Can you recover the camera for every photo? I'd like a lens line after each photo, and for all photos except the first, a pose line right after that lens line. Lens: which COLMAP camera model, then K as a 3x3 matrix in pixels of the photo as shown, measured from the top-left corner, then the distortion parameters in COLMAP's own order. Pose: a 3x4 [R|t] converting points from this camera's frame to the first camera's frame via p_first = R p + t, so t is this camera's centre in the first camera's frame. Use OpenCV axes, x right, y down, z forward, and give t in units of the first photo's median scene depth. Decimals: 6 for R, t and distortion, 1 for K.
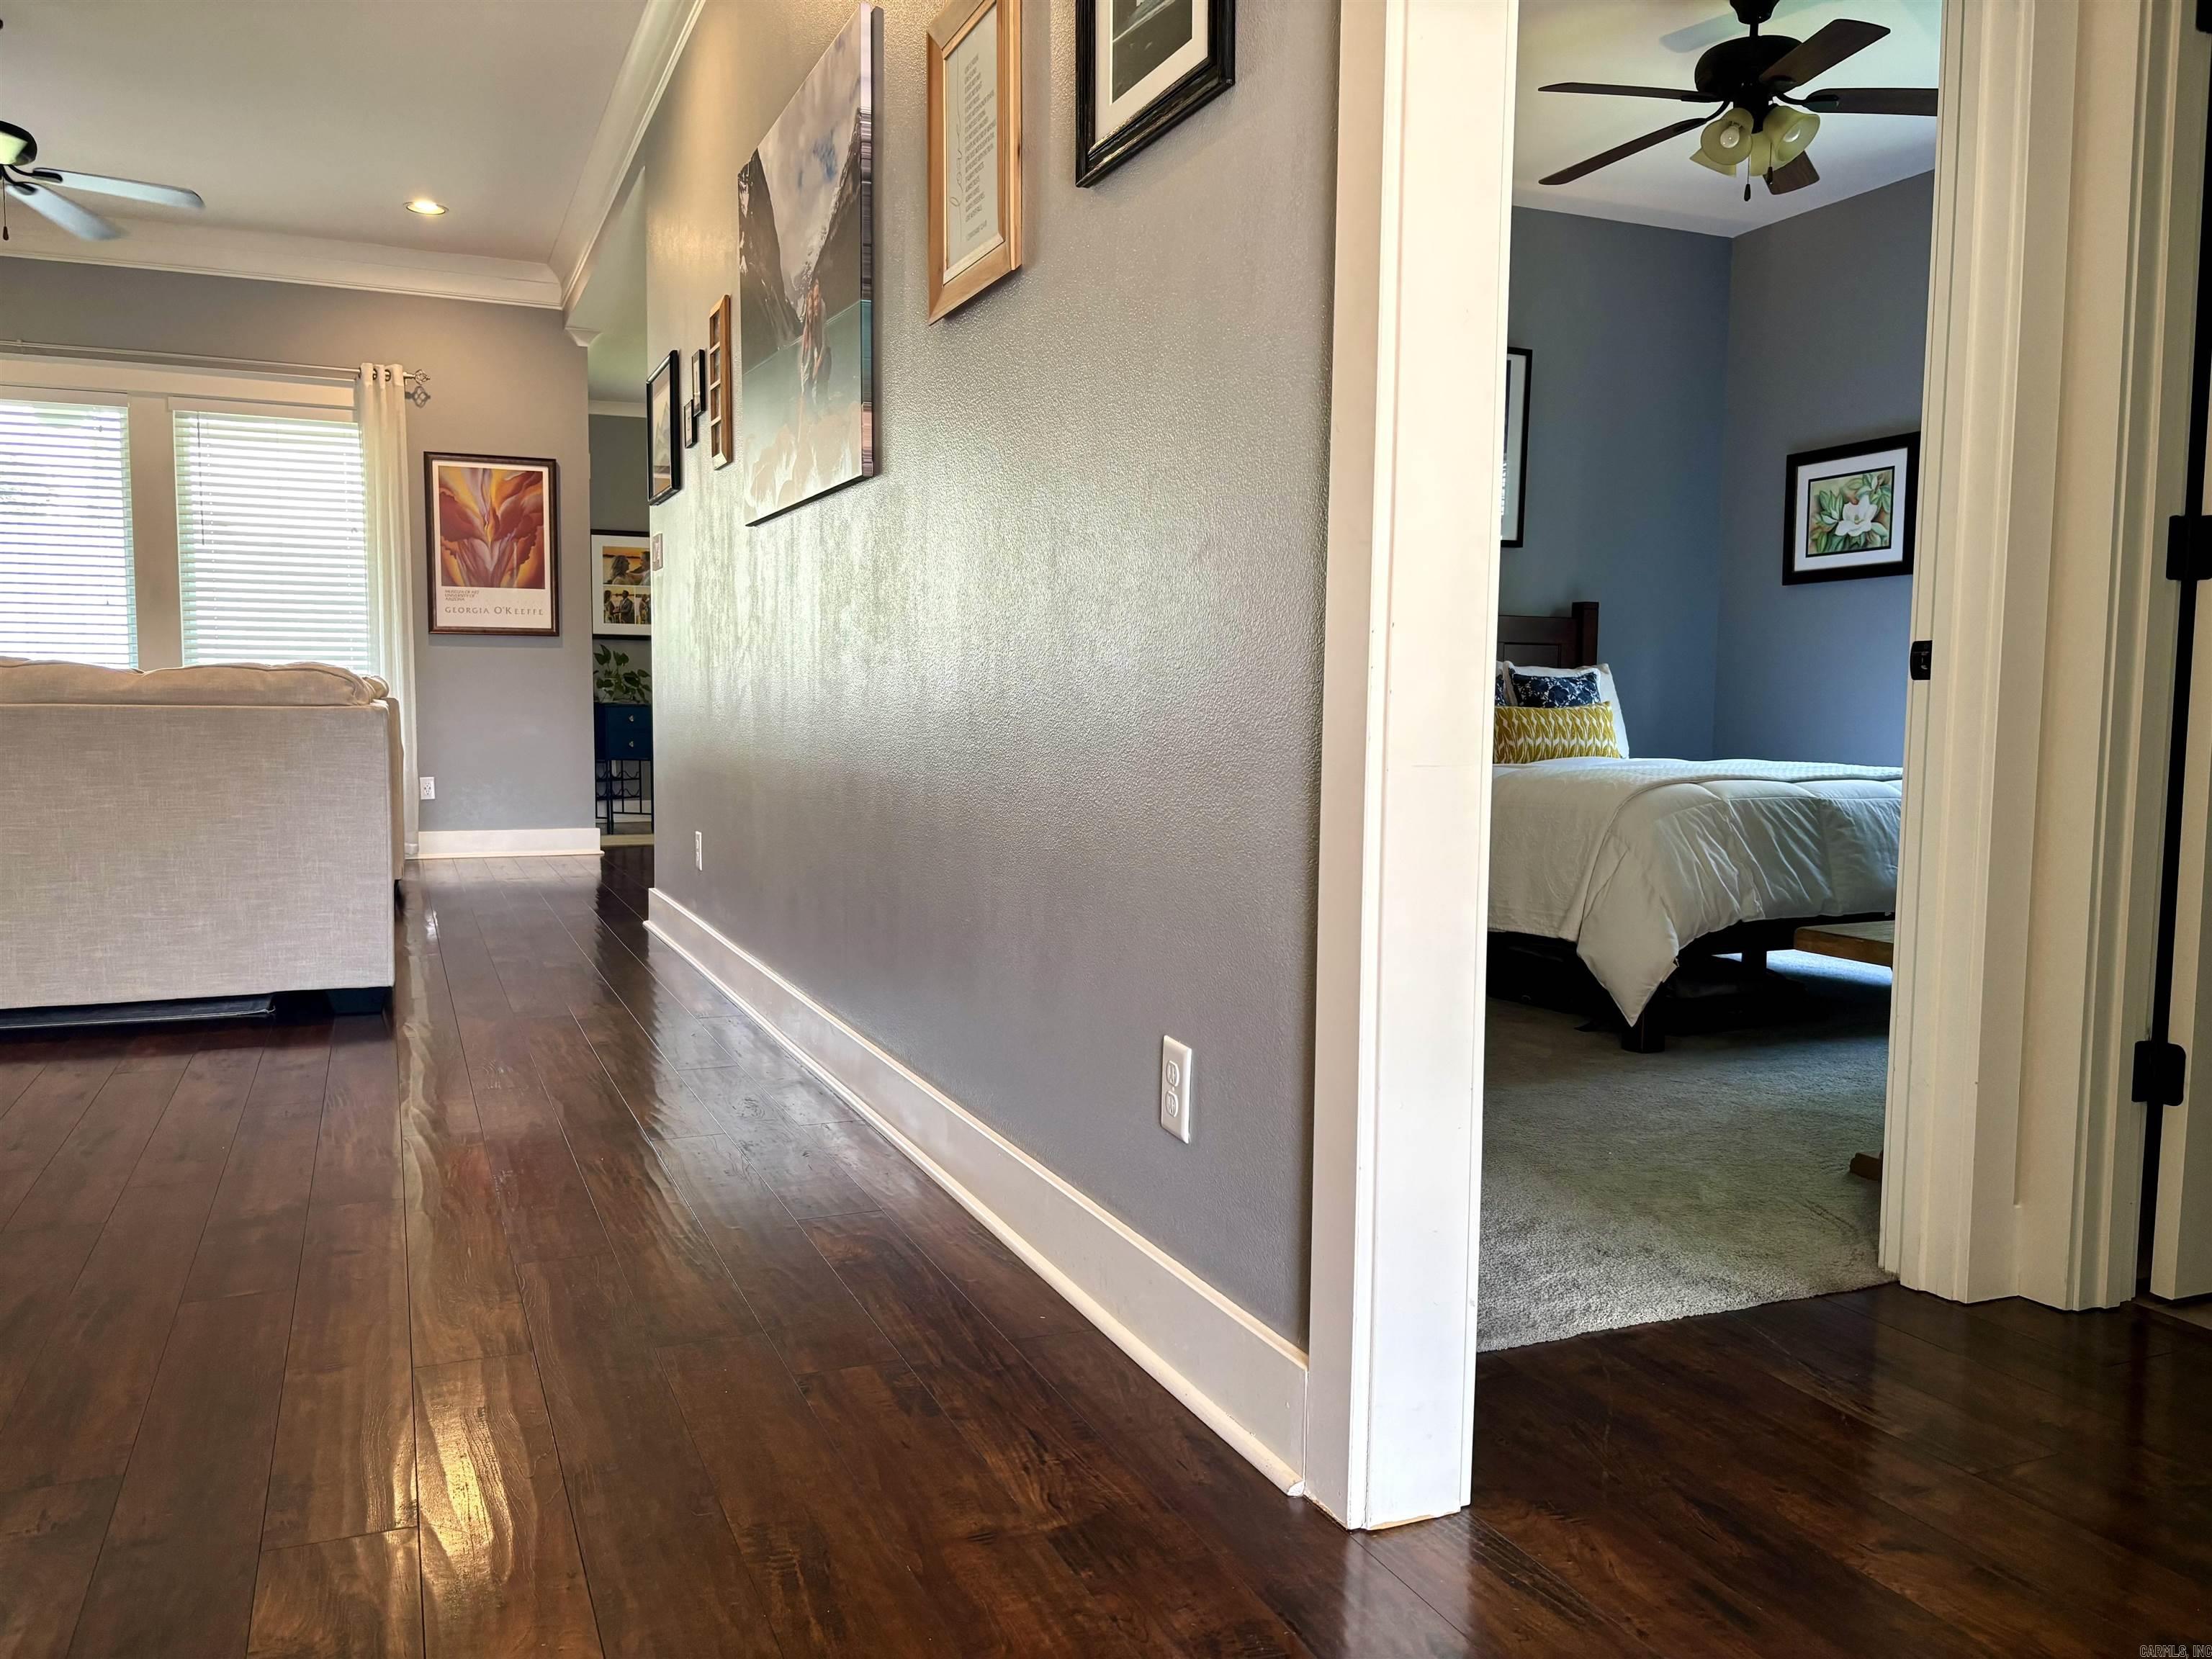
lens RADIAL K [[1689.5, 0, 1095.5], [0, 1689.5, 825.8], [0, 0, 1]] dist [0.038818, -0.032299]
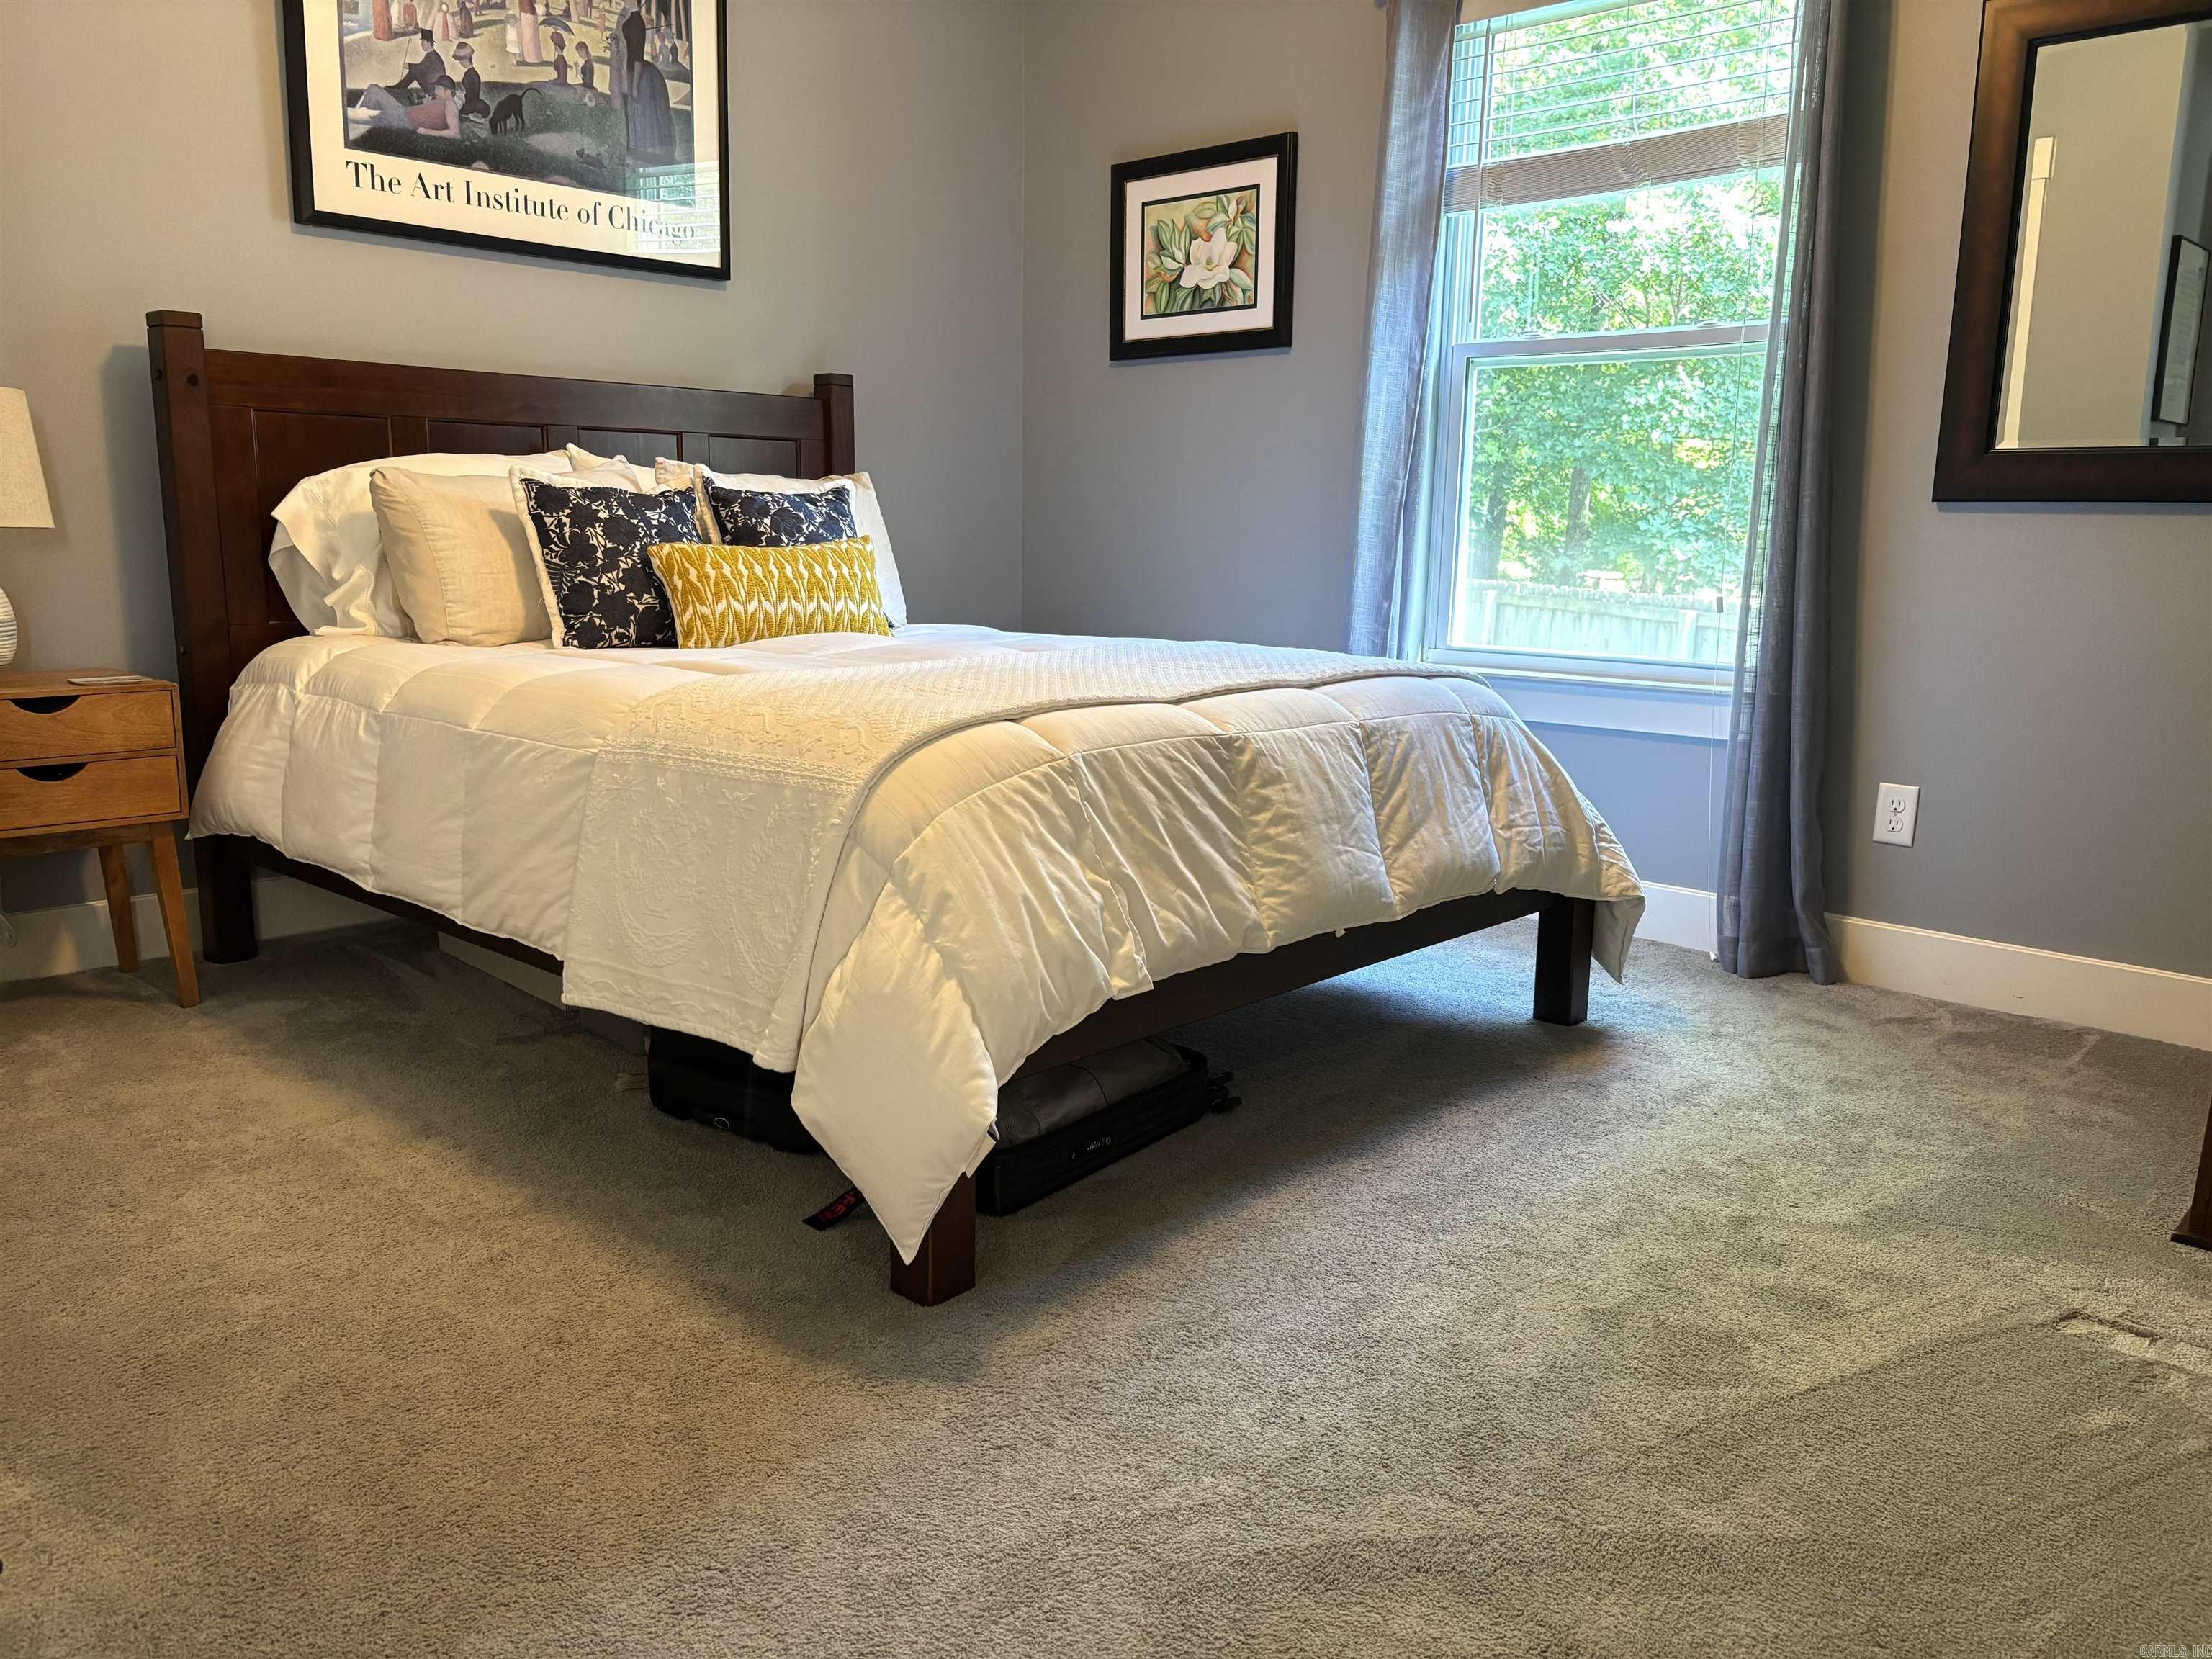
lens RADIAL K [[1689.5, 0, 1111.7], [0, 1689.5, 840.9], [0, 0, 1]] dist [0.038818, -0.032299]
pose [[0.917014, -0.072185, 0.392269, 0.133699], [0.024099, 0.991717, 0.126158, -0.038446], [-0.398127, -0.106235, 0.911158, 0.391316]]
